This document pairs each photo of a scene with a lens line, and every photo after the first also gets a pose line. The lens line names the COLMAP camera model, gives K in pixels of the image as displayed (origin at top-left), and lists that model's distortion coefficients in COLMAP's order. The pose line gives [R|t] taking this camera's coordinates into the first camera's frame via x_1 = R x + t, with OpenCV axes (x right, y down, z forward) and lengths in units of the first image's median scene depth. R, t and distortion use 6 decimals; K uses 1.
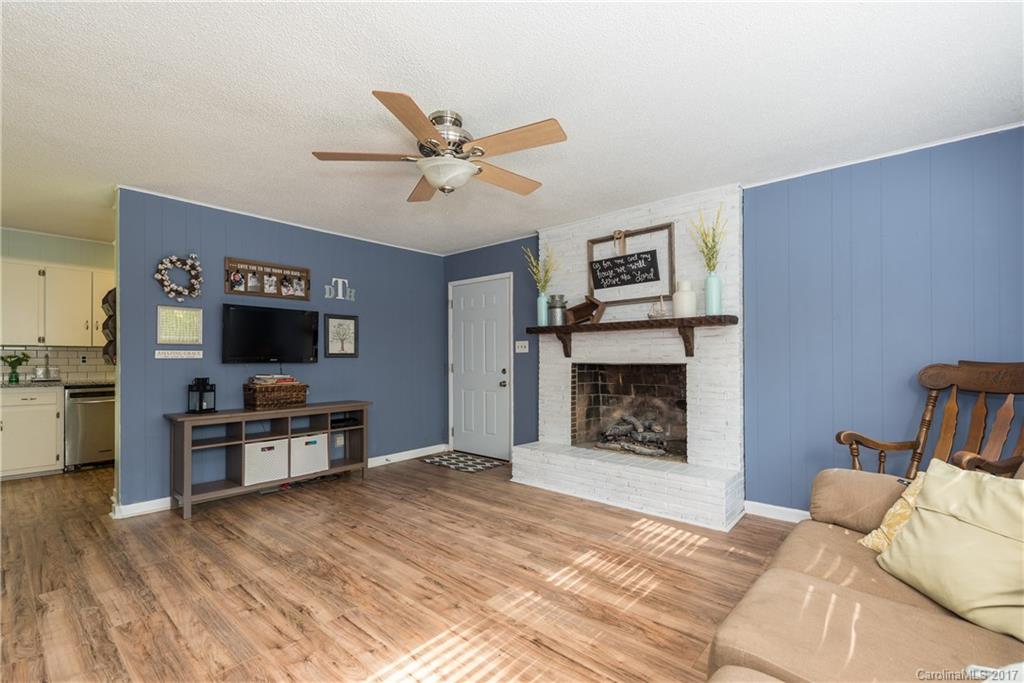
lens RADIAL K [[459.3, 0, 501.9], [0, 459.3, 355.4], [0, 0, 1]] dist [0.006686, 0.000358]
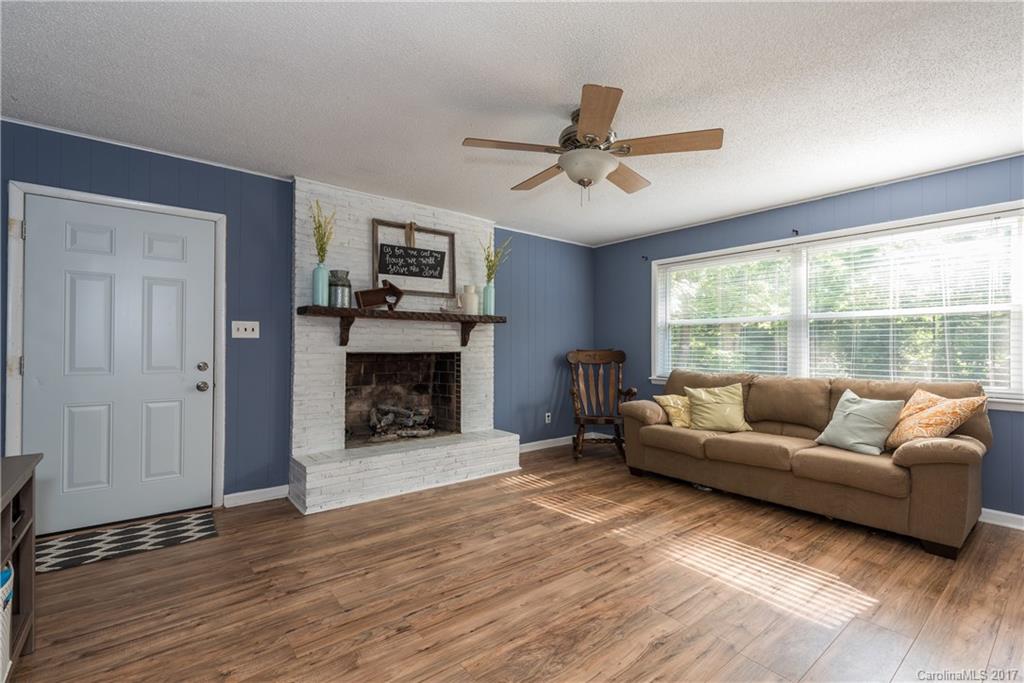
lens RADIAL K [[459.3, 0, 511.5], [0, 459.3, 343.7], [0, 0, 1]] dist [0.006686, 0.000358]
pose [[0.160234, 0.011854, 0.987008, -0.748298], [-0.010186, 0.999895, -0.010355, 0.006902], [-0.987026, -0.008394, 0.160338, 0.644434]]
